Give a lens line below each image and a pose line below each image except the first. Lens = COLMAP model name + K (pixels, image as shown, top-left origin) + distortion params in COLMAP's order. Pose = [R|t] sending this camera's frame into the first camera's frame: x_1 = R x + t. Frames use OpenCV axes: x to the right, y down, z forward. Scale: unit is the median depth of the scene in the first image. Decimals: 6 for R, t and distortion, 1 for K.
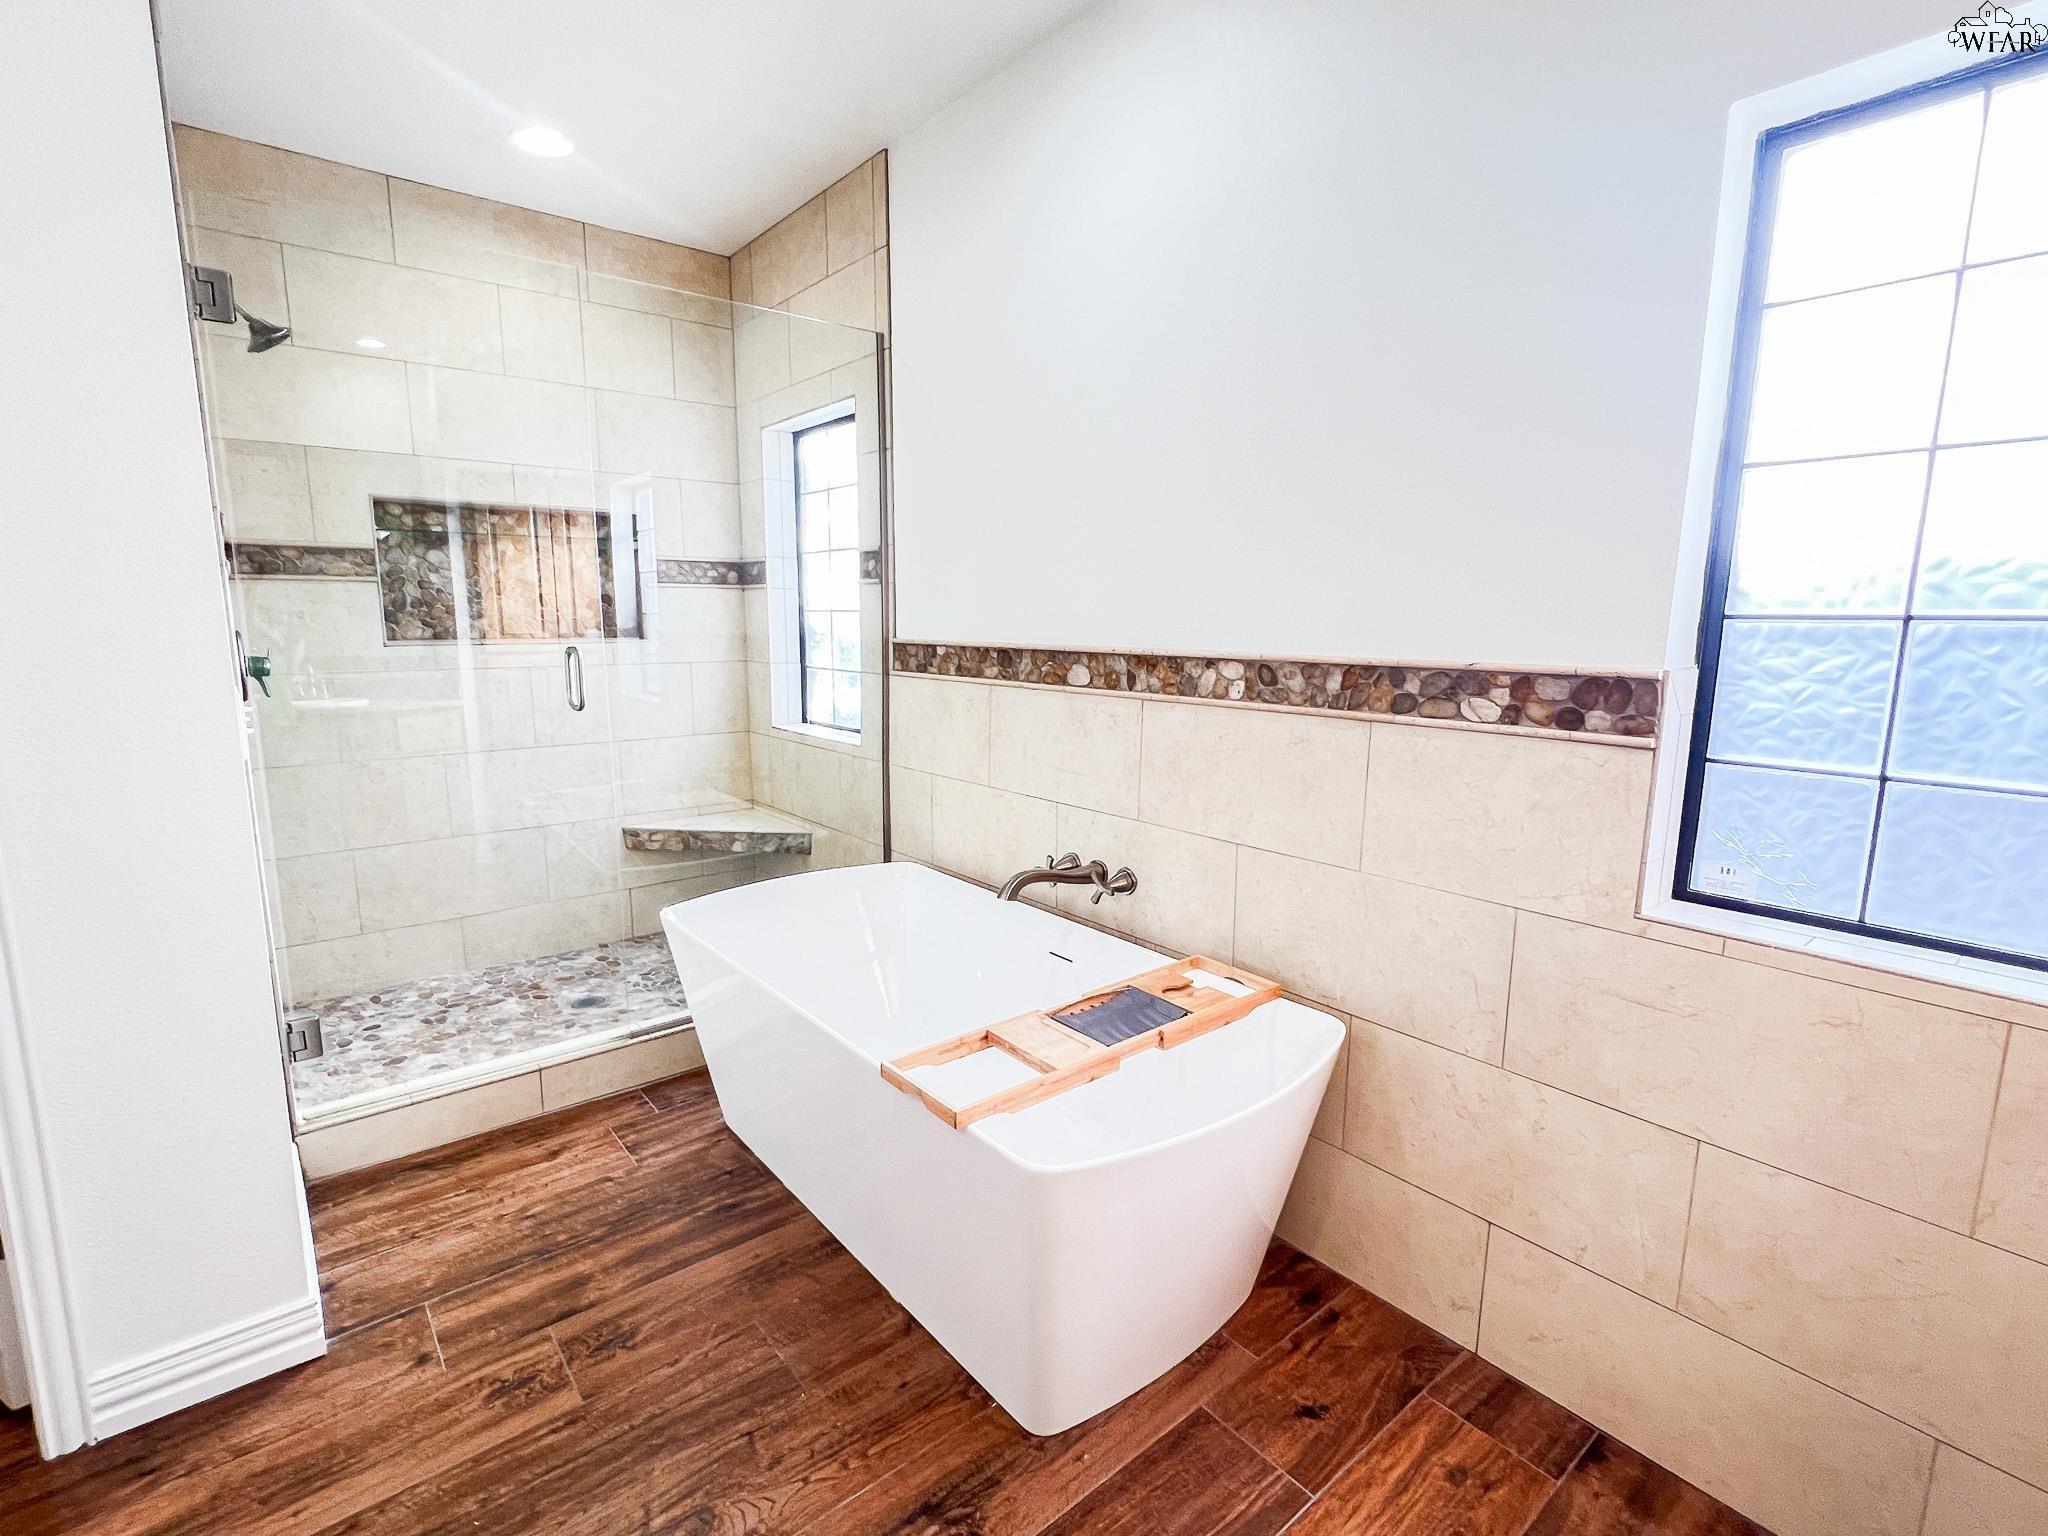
lens RADIAL K [[972.3, 0, 1020.9], [0, 972.3, 769.5], [0, 0, 1]] dist [0.002329, 0.000266]
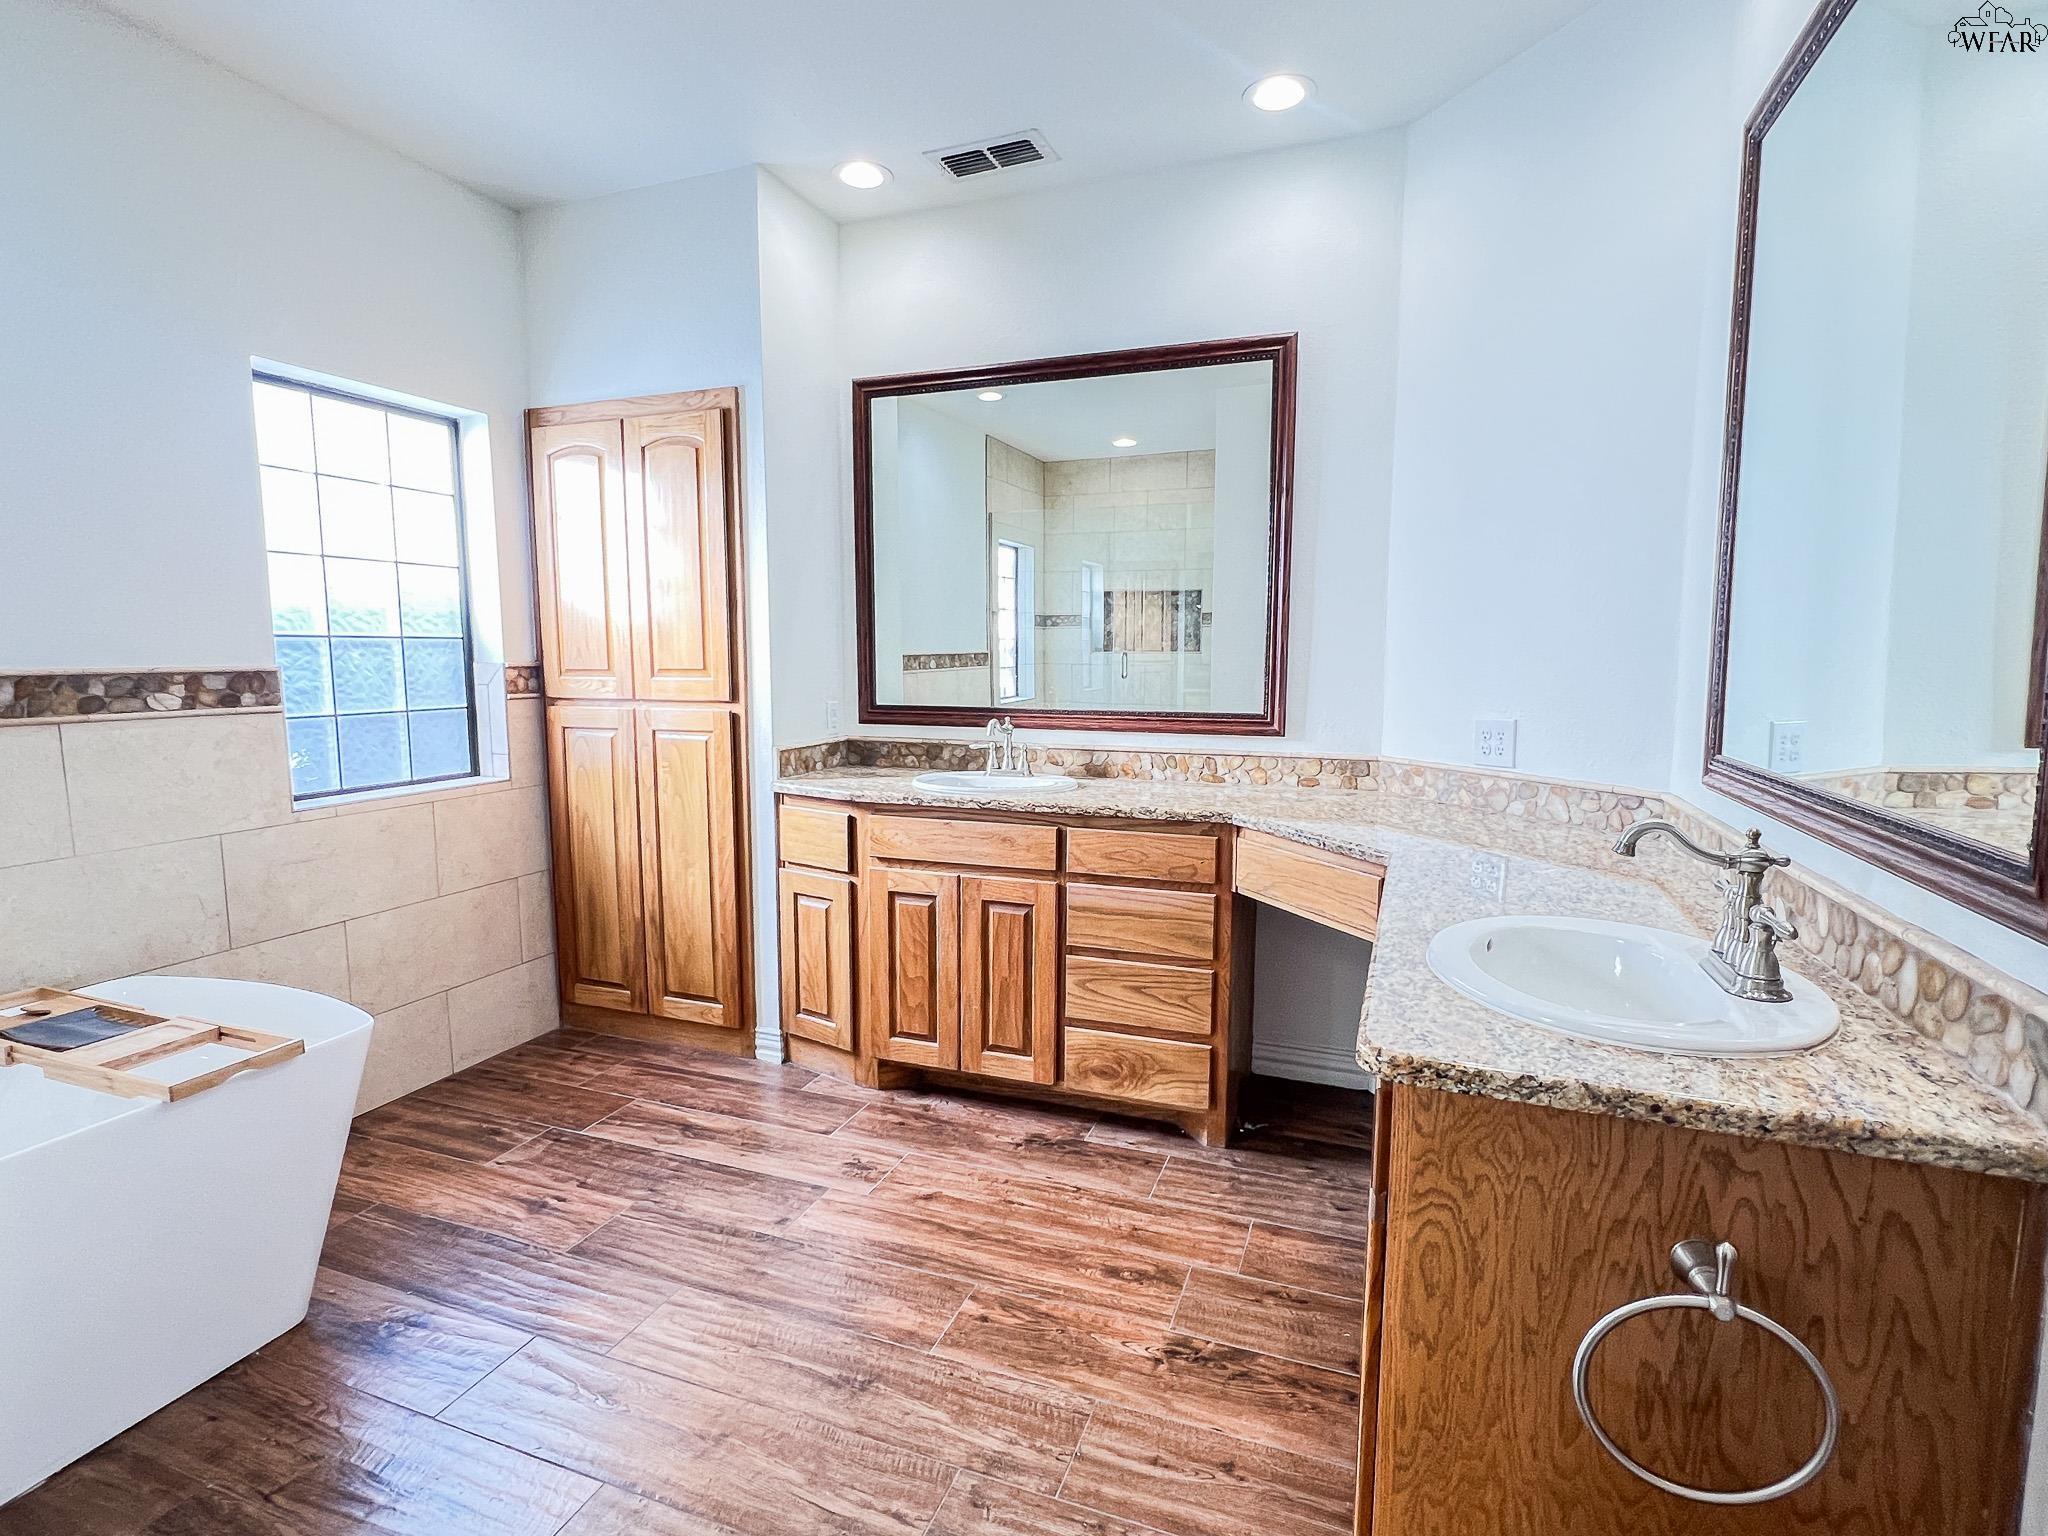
lens RADIAL K [[972.3, 0, 1030.8], [0, 972.3, 769.9], [0, 0, 1]] dist [0.002329, 0.000266]
pose [[-0.512725, -0.110860, 0.851365, -1.330979], [0.134520, 0.969007, 0.207193, -0.088713], [-0.847949, 0.220759, -0.481921, 0.650081]]
